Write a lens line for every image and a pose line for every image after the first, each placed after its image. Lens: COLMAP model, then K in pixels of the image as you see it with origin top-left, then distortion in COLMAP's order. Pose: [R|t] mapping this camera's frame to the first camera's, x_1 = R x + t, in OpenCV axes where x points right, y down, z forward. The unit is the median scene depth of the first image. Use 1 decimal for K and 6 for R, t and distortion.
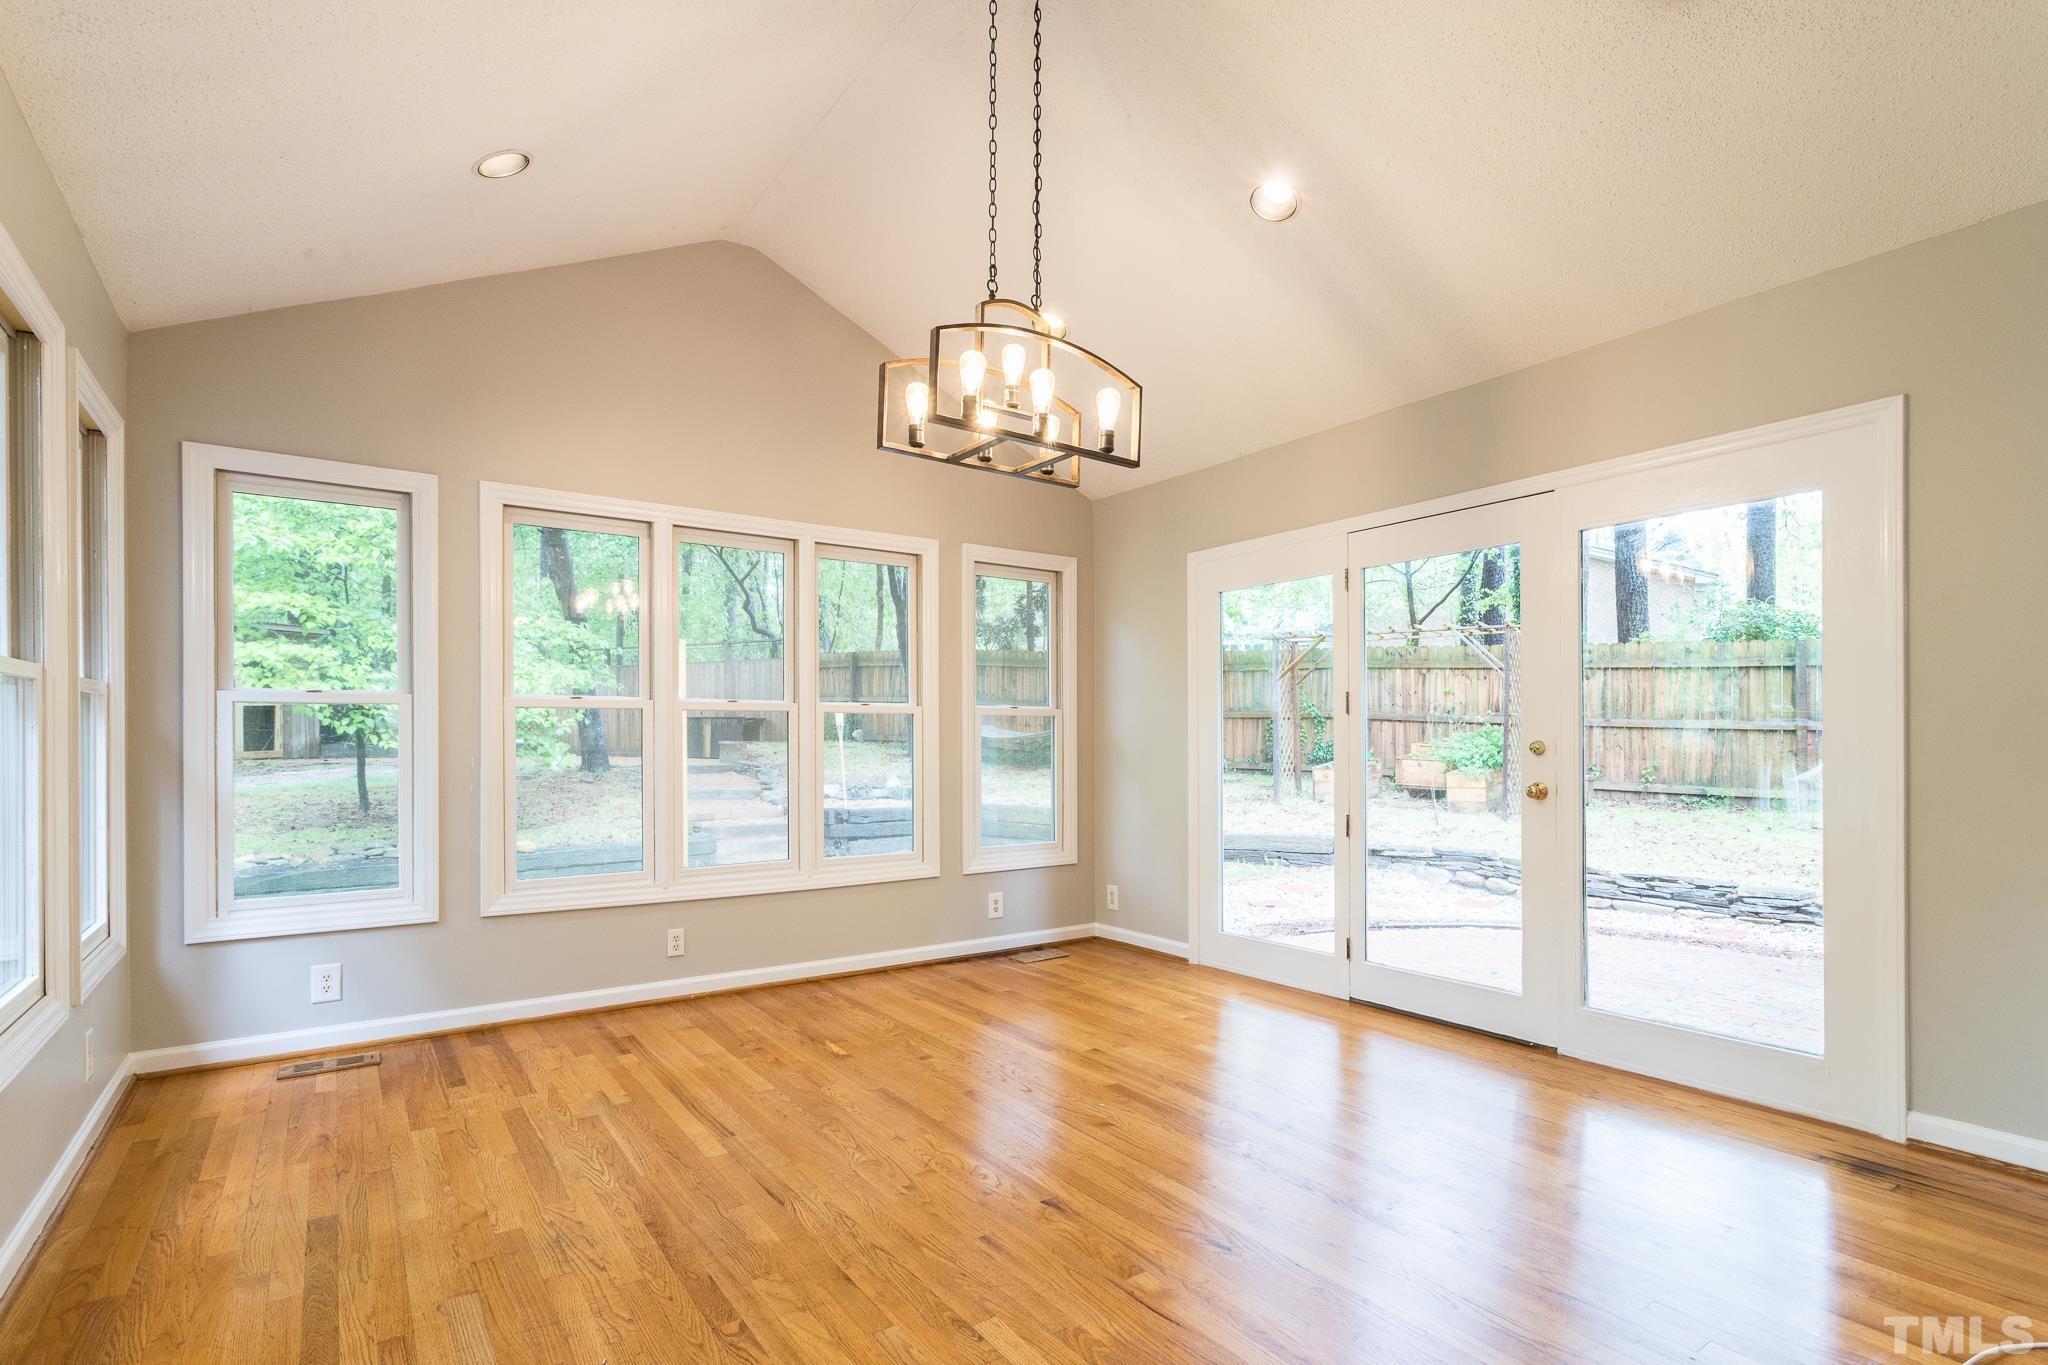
lens RADIAL K [[1010.3, 0, 1026.4], [0, 1010.3, 738.0], [0, 0, 1]] dist [0.002155, 0.001371]
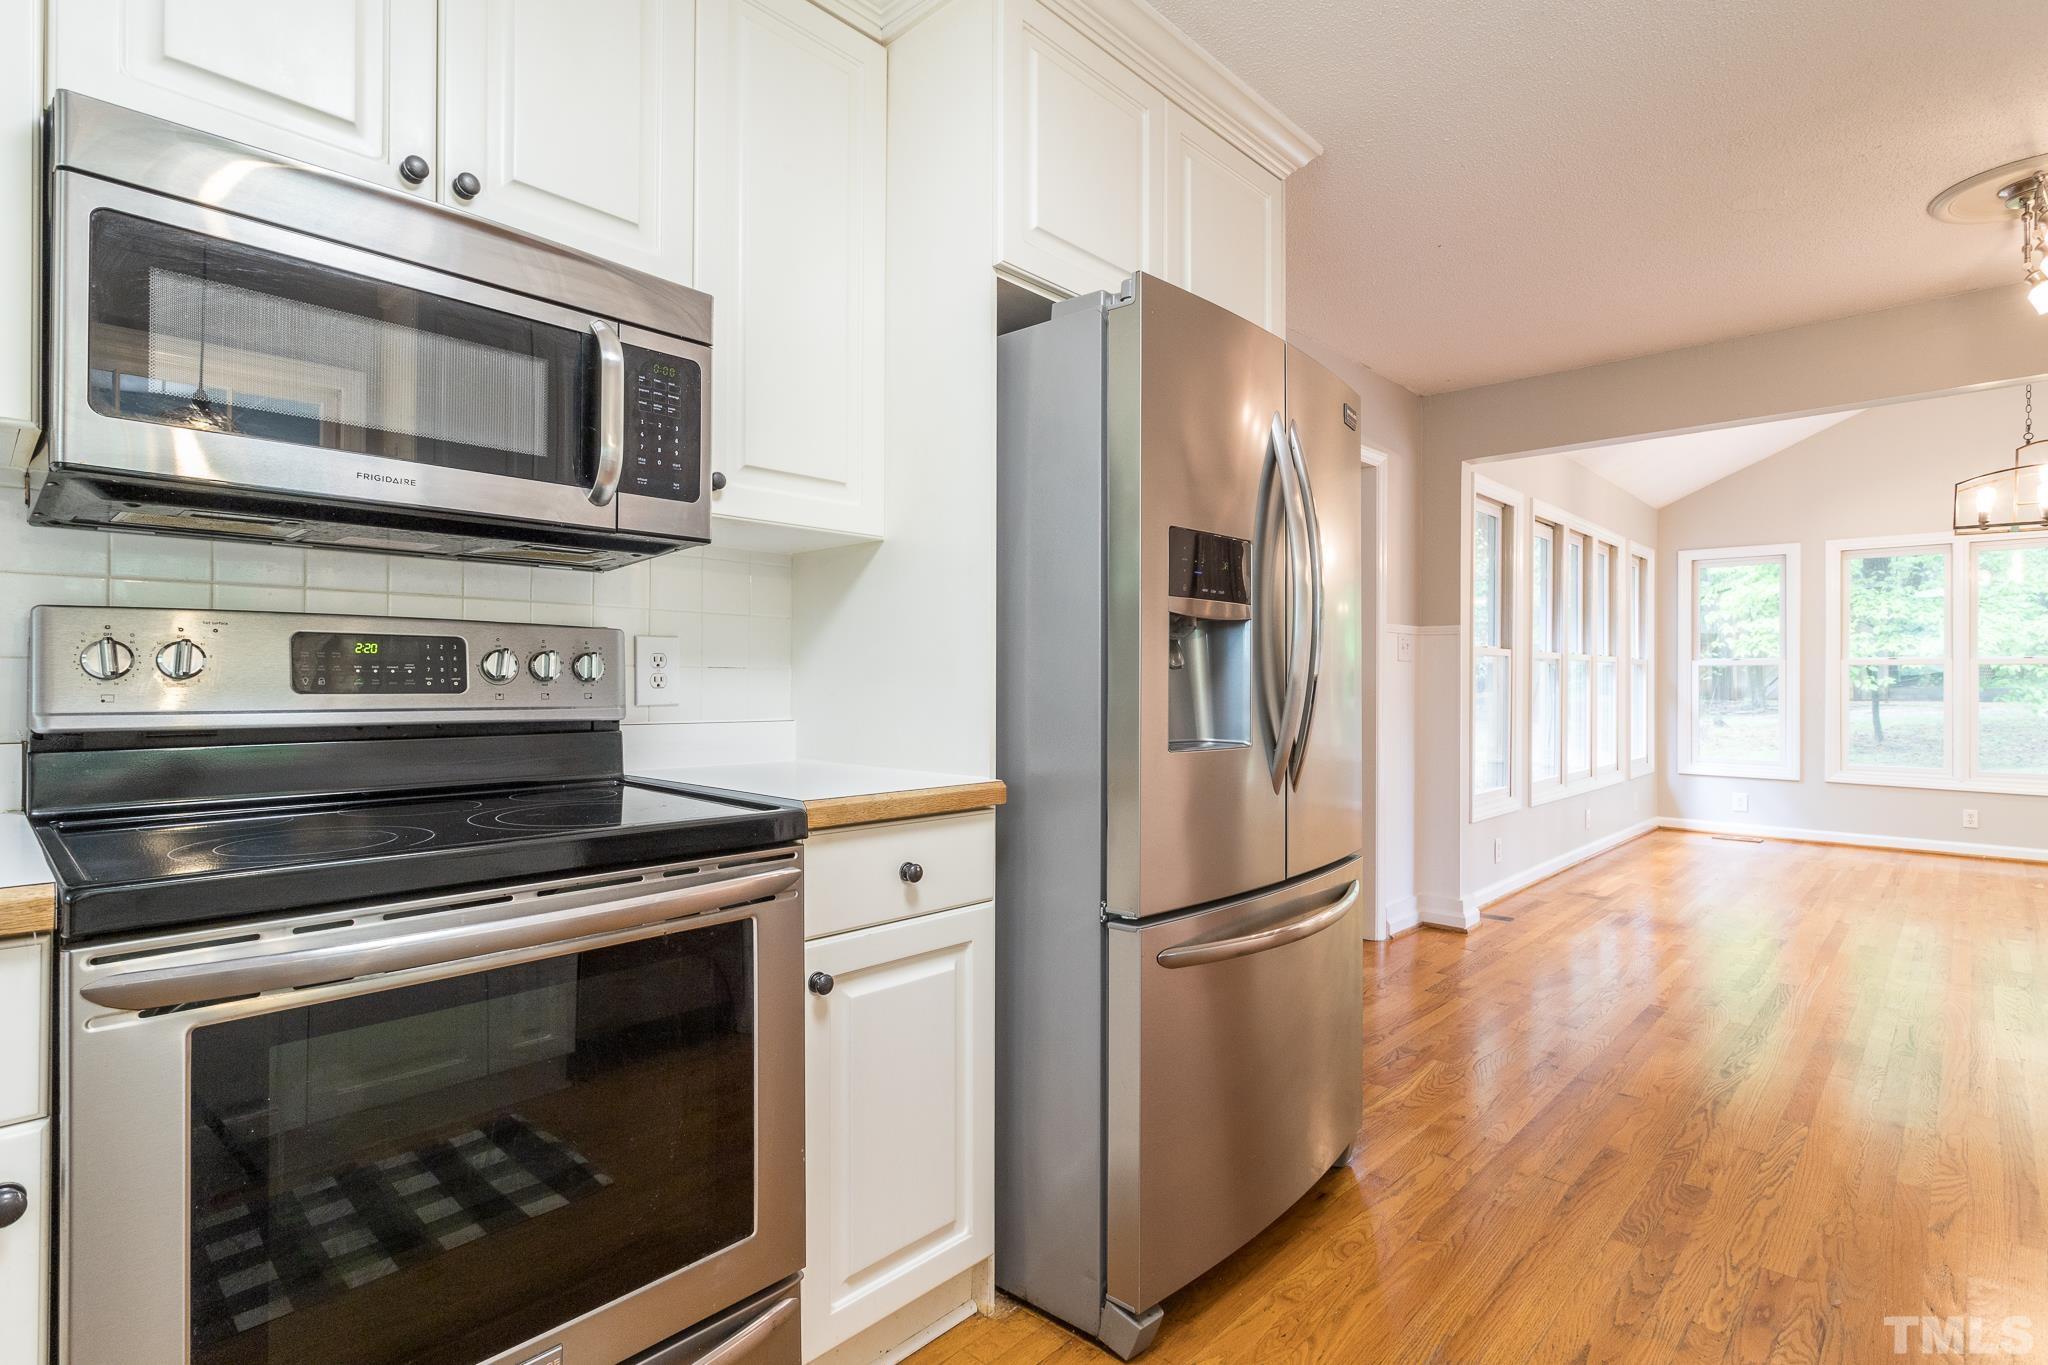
lens RADIAL K [[1000.2, 0, 1027.5], [0, 1000.2, 678.2], [0, 0, 1]] dist [-0.001588, -0.000541]
pose [[0.208449, -0.002683, -0.978030, 0.903421], [-0.001492, 0.999994, -0.003061, -0.001517], [0.978032, 0.002097, 0.208443, -0.763331]]
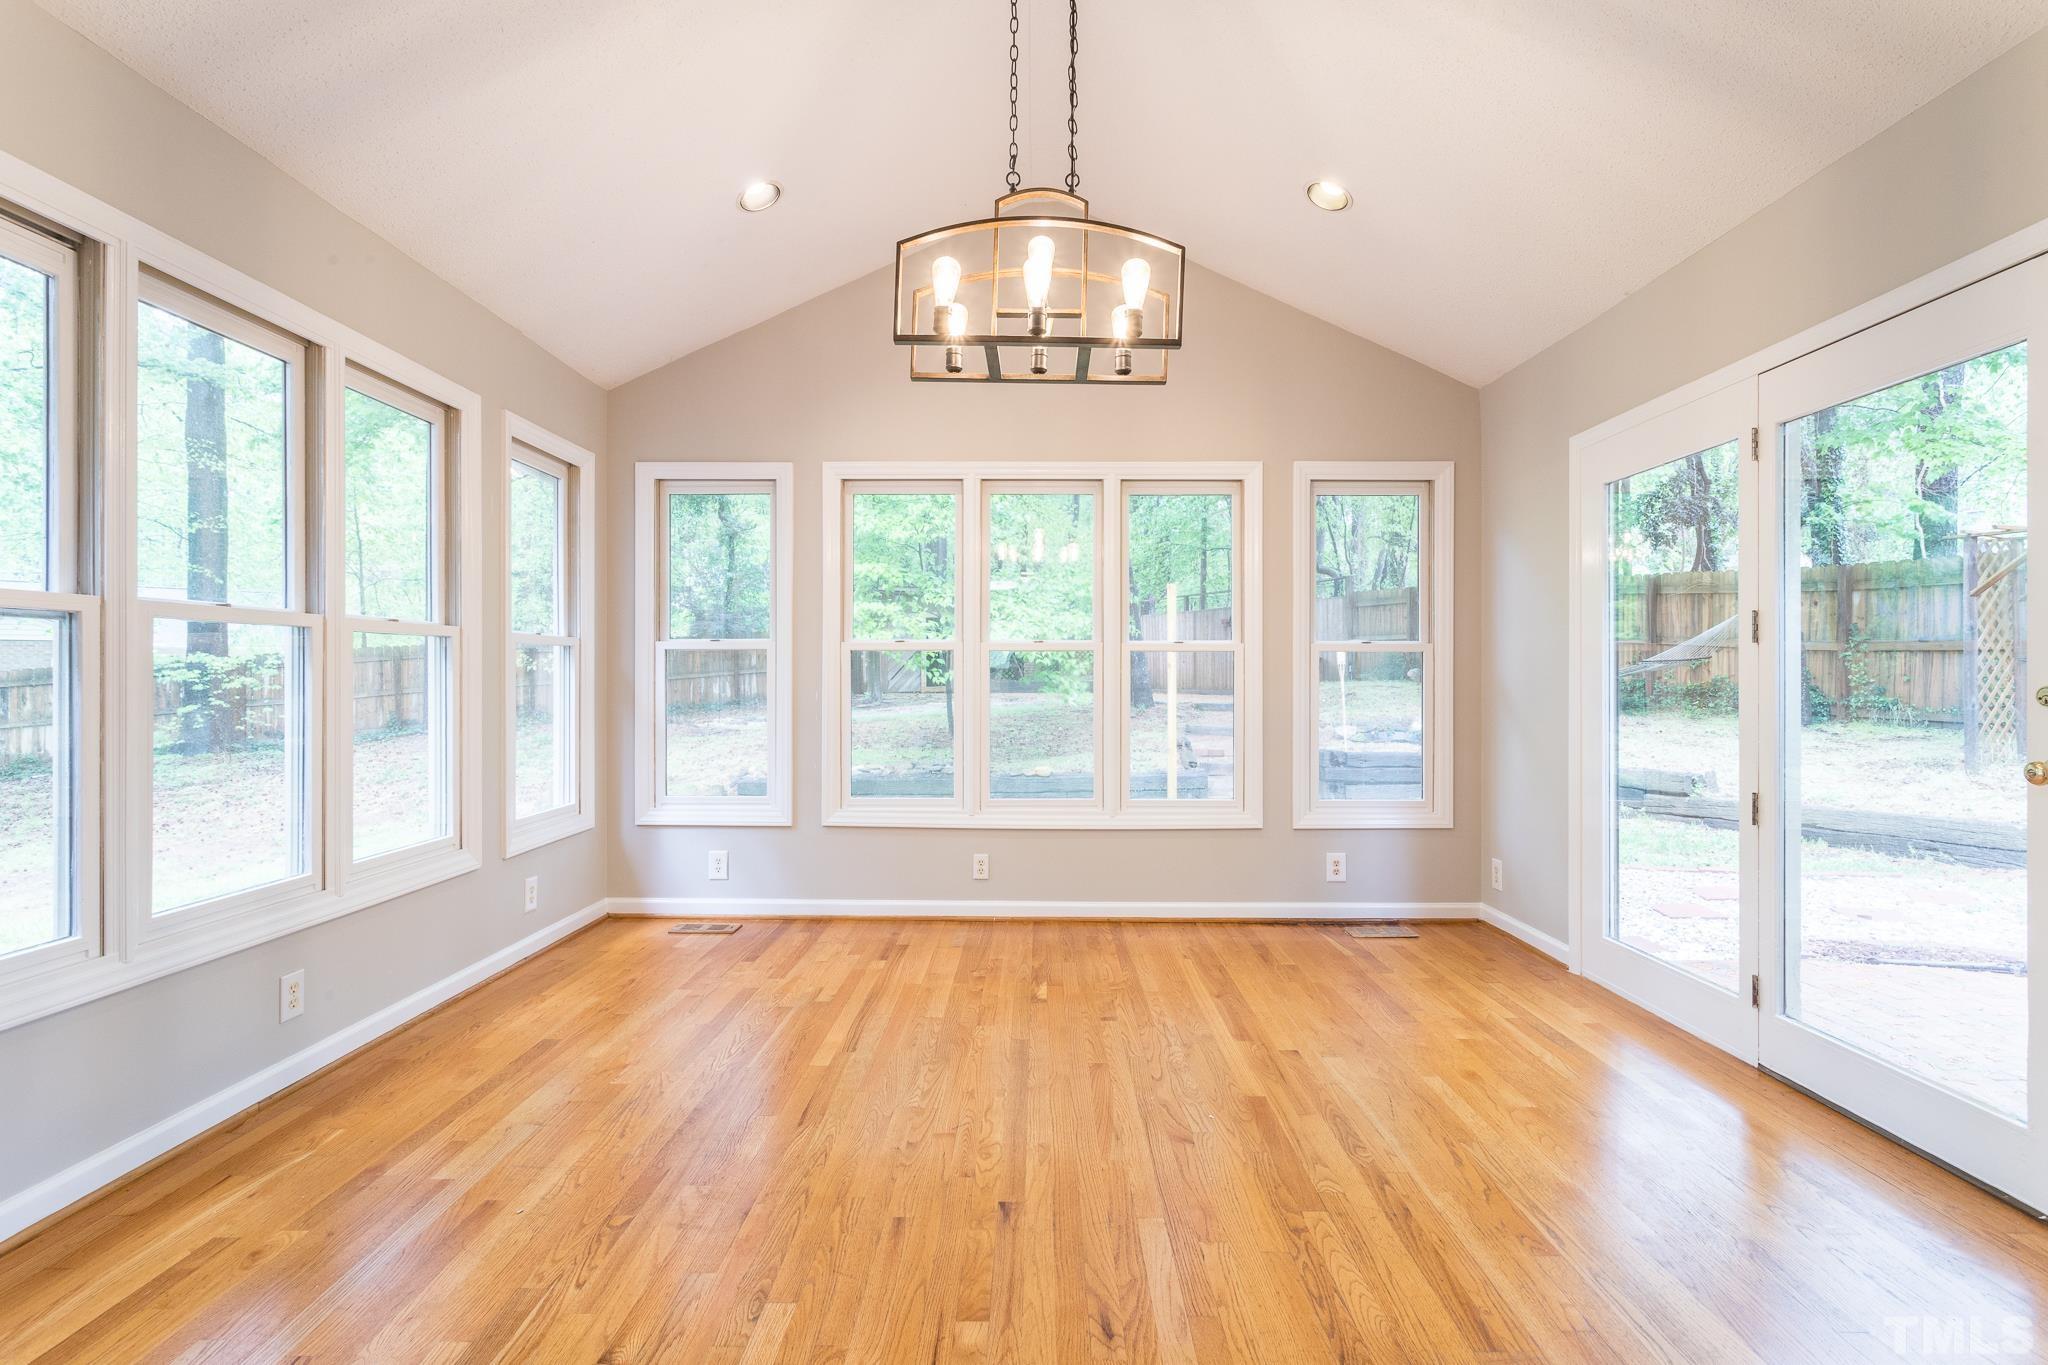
lens RADIAL K [[973.4, 0, 1014.6], [0, 973.4, 681.0], [0, 0, 1]] dist [-0.000868, 0.000436]
pose [[0.808778, 0.003701, -0.588103, 0.322404], [-0.001441, 0.999990, 0.004312, -0.000561], [0.588113, -0.002639, 0.808775, 0.197237]]
